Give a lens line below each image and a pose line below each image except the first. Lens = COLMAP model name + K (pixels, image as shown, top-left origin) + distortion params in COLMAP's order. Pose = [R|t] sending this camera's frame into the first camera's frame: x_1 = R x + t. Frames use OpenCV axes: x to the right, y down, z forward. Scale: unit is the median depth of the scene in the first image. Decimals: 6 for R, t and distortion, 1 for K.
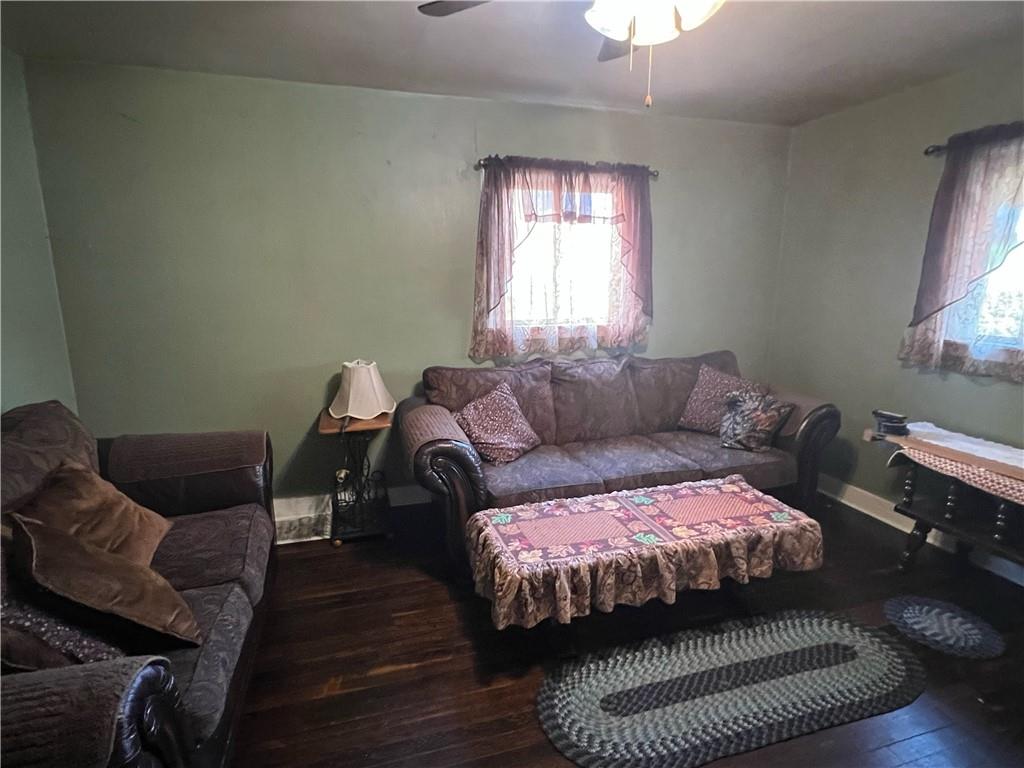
lens RADIAL K [[533.1, 0, 511.5], [0, 533.1, 384.9], [0, 0, 1]] dist [-0.003300, -0.000392]
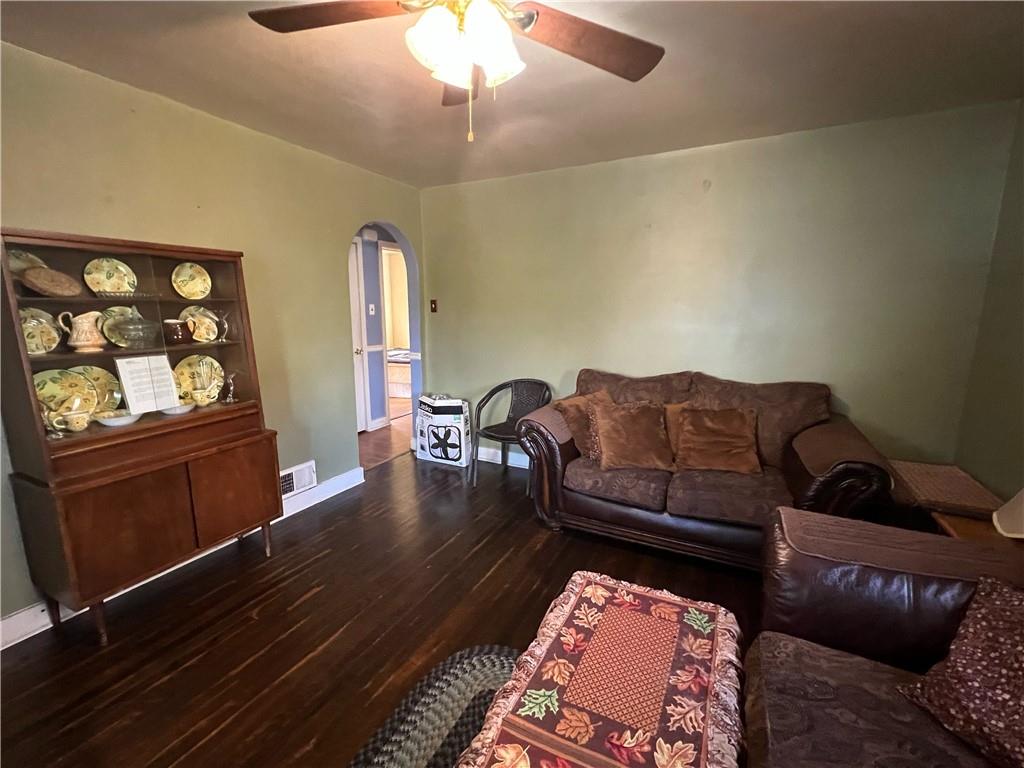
lens RADIAL K [[462.3, 0, 509.5], [0, 462.3, 386.2], [0, 0, 1]] dist [0.004985, -0.000654]
pose [[-0.701597, 0.125192, -0.701490, 0.477882], [-0.143066, 0.939652, 0.310784, -0.179882], [0.698064, 0.318404, -0.641346, 0.932416]]
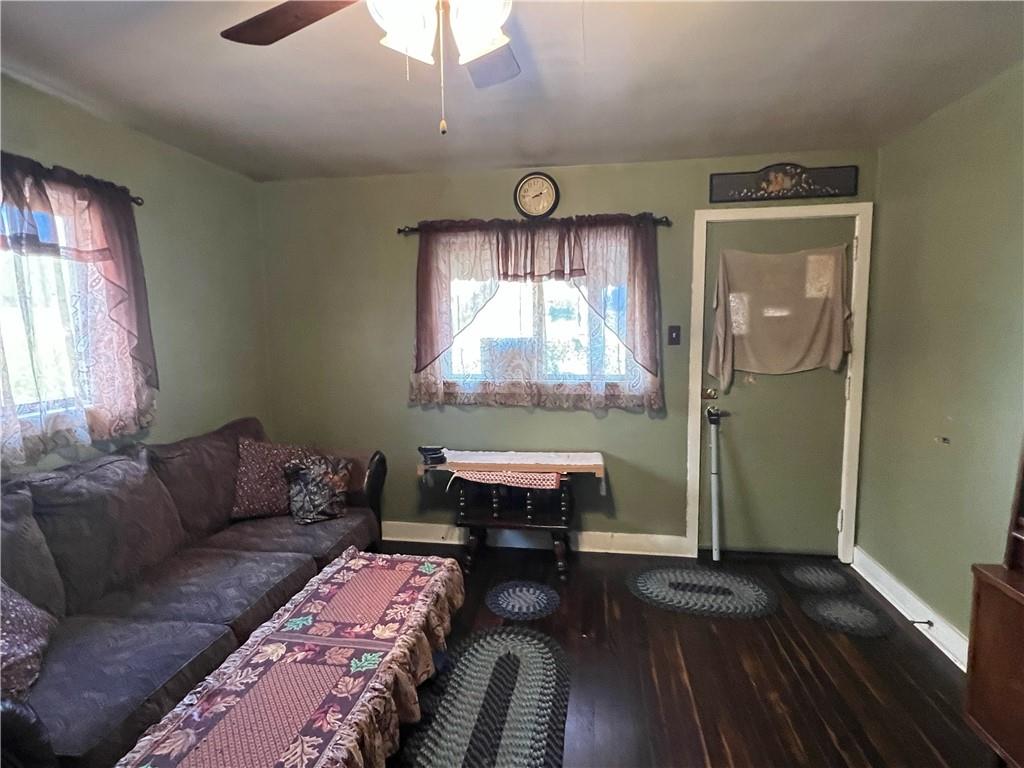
lens RADIAL K [[533.1, 0, 513.3], [0, 533.1, 381.9], [0, 0, 1]] dist [-0.003300, -0.000392]
pose [[0.434397, -0.095557, 0.895638, -0.245373], [0.190055, 0.981693, 0.012560, -0.067297], [-0.880442, 0.164764, 0.444606, 0.300601]]
